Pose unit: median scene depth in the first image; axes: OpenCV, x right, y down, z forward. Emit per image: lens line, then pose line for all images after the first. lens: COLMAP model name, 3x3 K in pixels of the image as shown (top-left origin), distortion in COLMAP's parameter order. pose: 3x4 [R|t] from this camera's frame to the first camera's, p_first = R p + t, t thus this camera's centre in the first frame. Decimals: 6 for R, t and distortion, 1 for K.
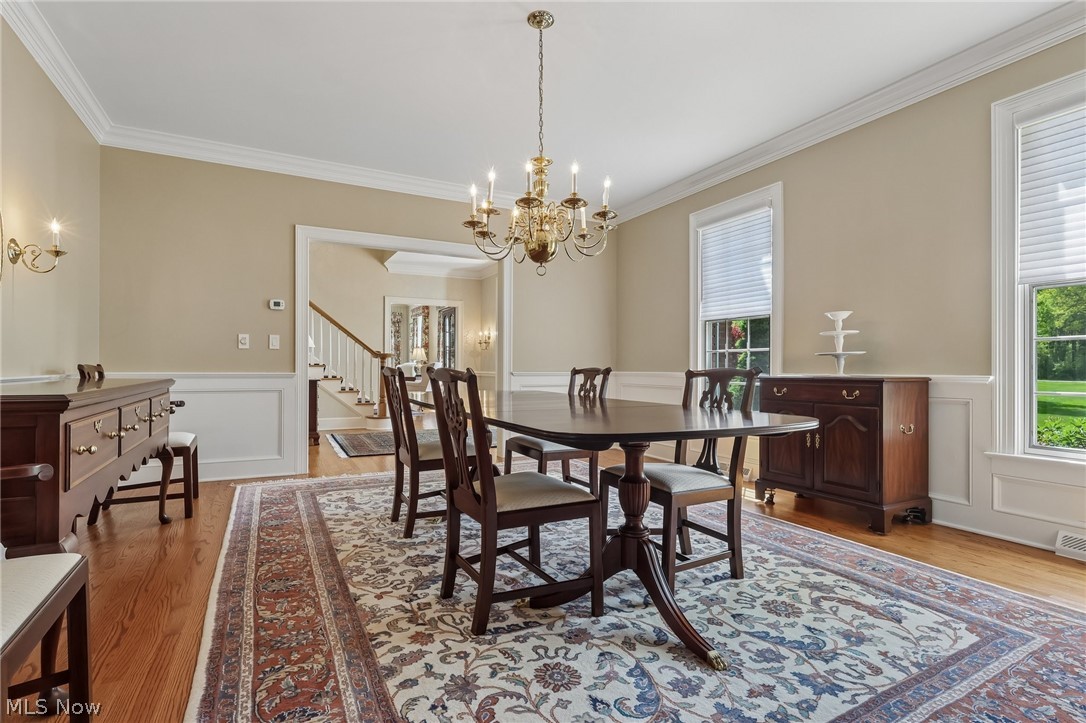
lens RADIAL K [[534.1, 0, 543.3], [0, 534.1, 365.7], [0, 0, 1]] dist [0.040837, 0.000250]
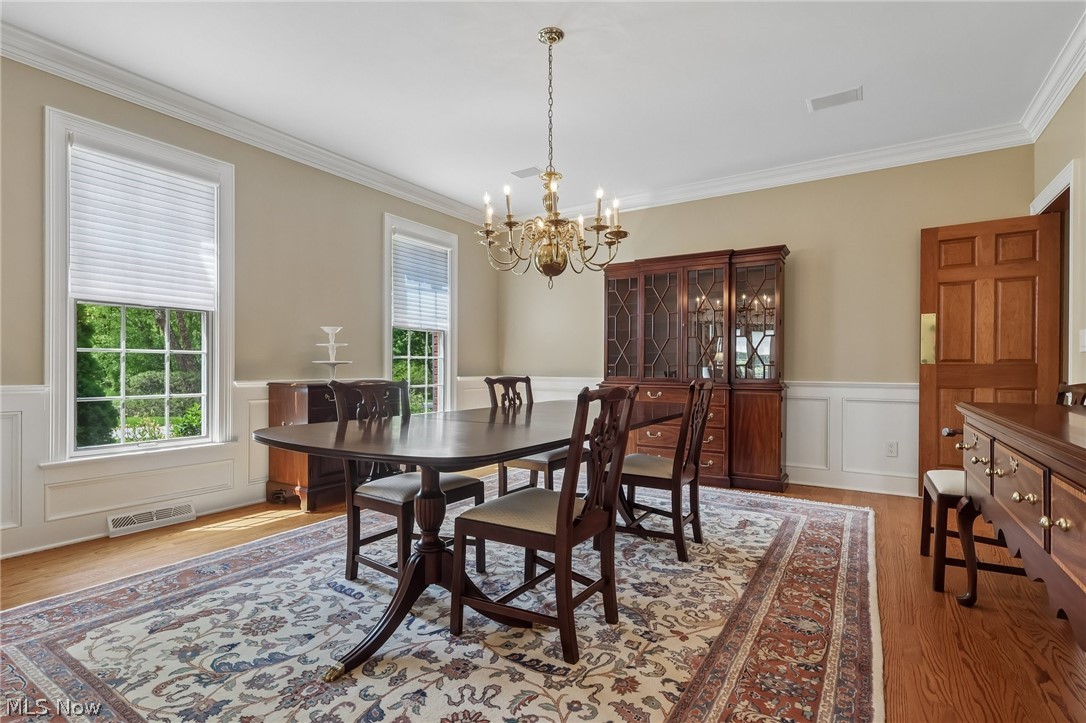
lens RADIAL K [[523.7, 0, 543.1], [0, 523.7, 369.0], [0, 0, 1]] dist [-0.002161, -0.000221]
pose [[-0.509111, -0.001469, 0.860700, -0.846372], [-0.002452, 0.999997, 0.000257, -0.012355], [-0.860698, -0.001980, -0.509113, 1.518630]]
